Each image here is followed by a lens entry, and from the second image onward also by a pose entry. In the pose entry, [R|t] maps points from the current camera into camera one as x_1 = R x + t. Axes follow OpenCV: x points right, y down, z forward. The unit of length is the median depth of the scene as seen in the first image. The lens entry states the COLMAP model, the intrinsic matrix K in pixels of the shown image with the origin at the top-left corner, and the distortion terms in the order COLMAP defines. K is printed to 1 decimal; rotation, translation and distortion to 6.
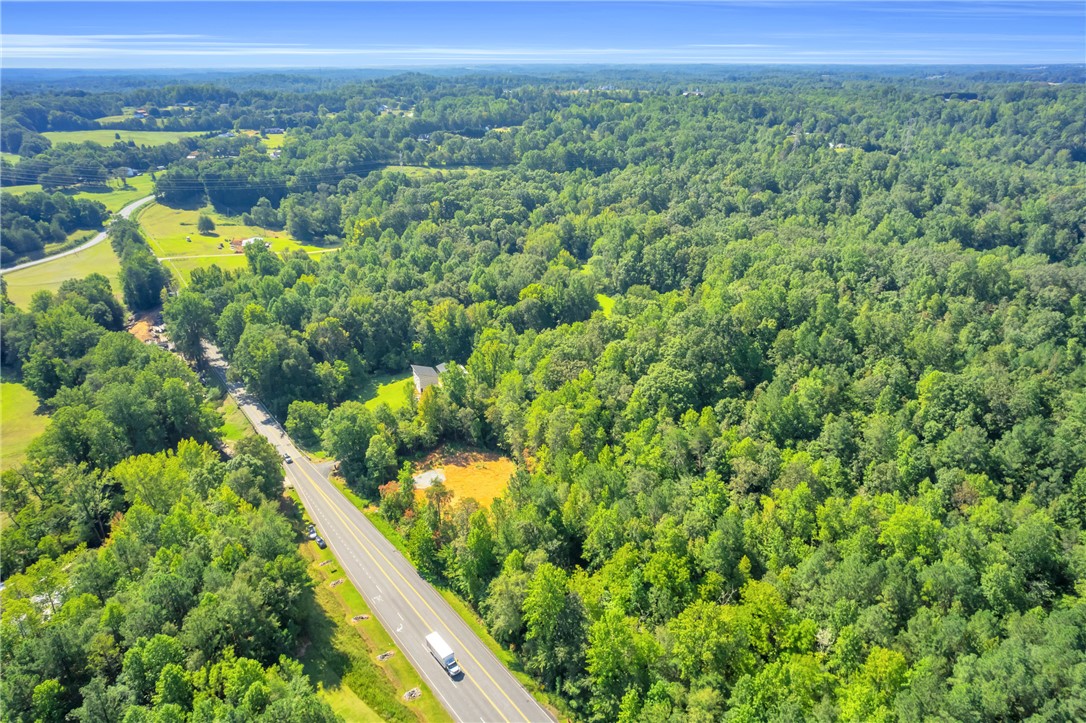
lens RADIAL K [[699.6, 0, 550.3], [0, 699.6, 365.6], [0, 0, 1]] dist [-0.082424, 0.074381]
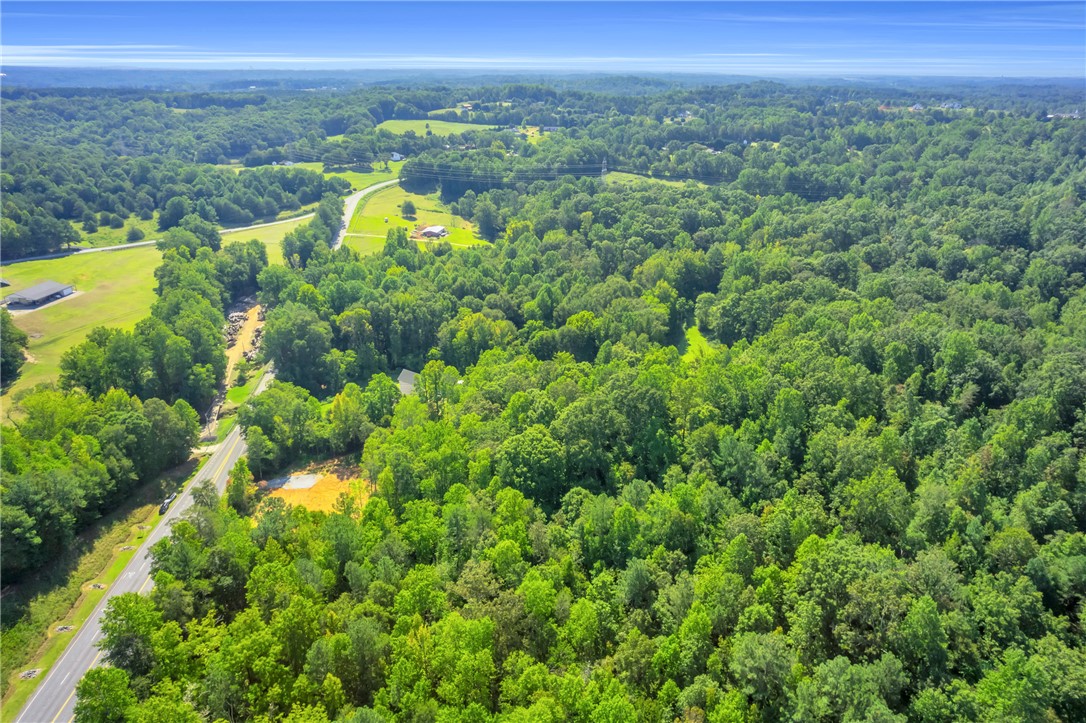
lens RADIAL K [[699.6, 0, 550.3], [0, 699.6, 365.6], [0, 0, 1]] dist [-0.082424, 0.074381]
pose [[0.873251, 0.203794, -0.442607, 0.205793], [-0.207166, 0.977433, 0.041316, -0.043983], [0.441038, 0.055613, 0.895764, 0.095506]]
